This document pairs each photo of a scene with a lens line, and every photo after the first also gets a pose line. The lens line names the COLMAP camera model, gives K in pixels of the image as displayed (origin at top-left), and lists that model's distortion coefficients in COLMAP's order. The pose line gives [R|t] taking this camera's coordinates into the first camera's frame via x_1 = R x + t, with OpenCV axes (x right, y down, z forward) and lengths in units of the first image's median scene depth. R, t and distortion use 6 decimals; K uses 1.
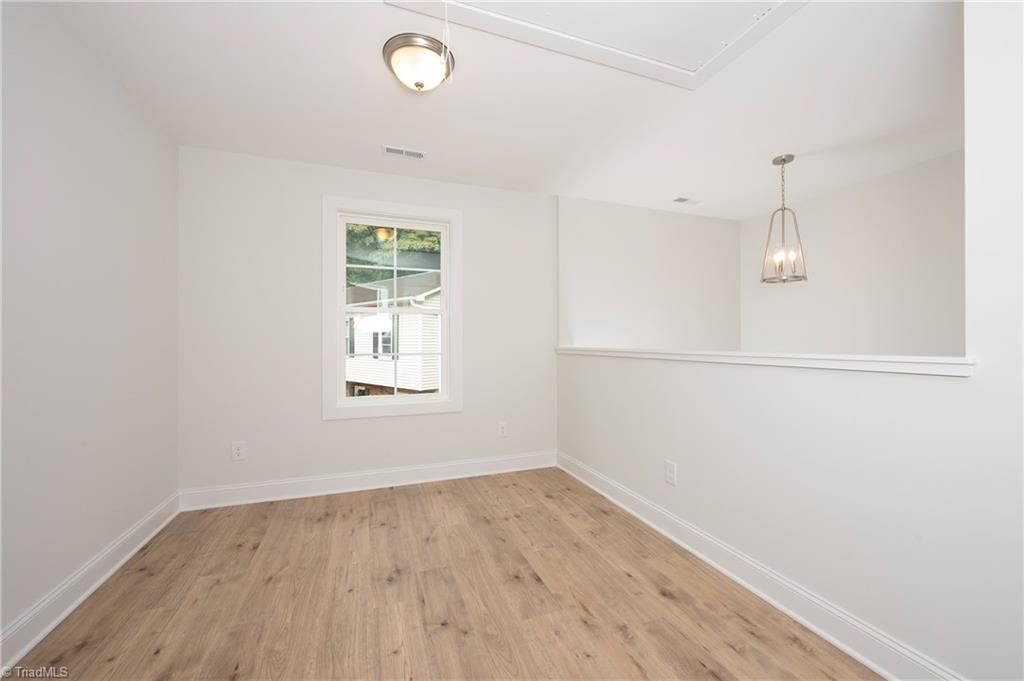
lens RADIAL K [[402.3, 0, 512.0], [0, 402.3, 340.5], [0, 0, 1]] dist [0.001445, -0.000415]
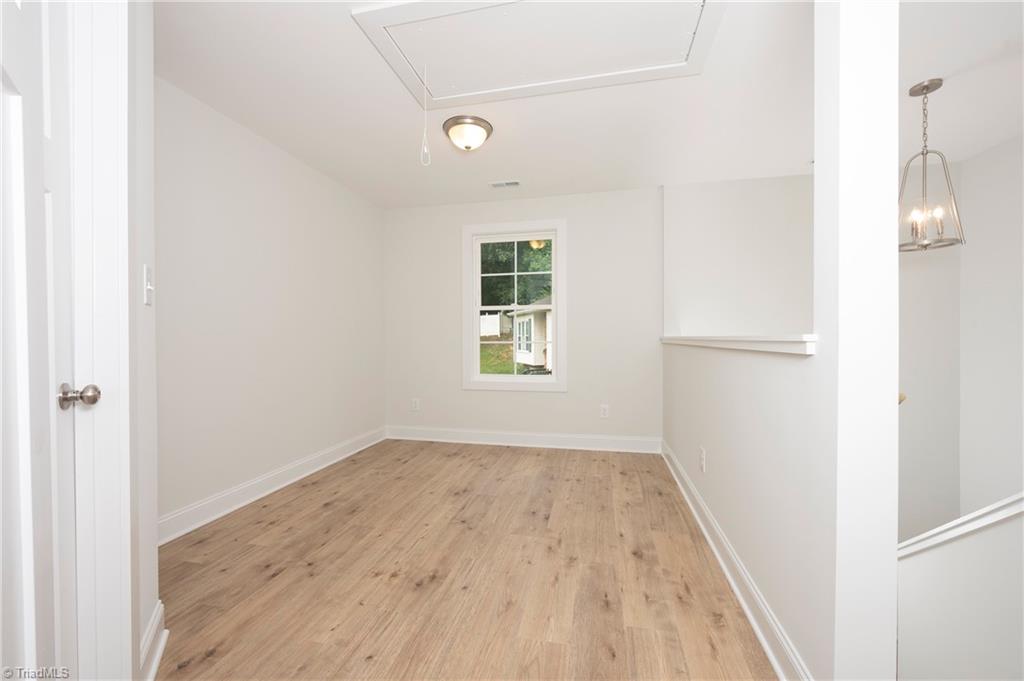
lens RADIAL K [[406.2, 0, 512.0], [0, 406.2, 340.5], [0, 0, 1]] dist [0.006975, -0.000059]
pose [[0.838187, 0.001875, -0.545380, 0.487818], [0.005627, 0.999911, 0.012085, 0.016006], [0.545354, -0.013198, 0.838102, -0.087234]]
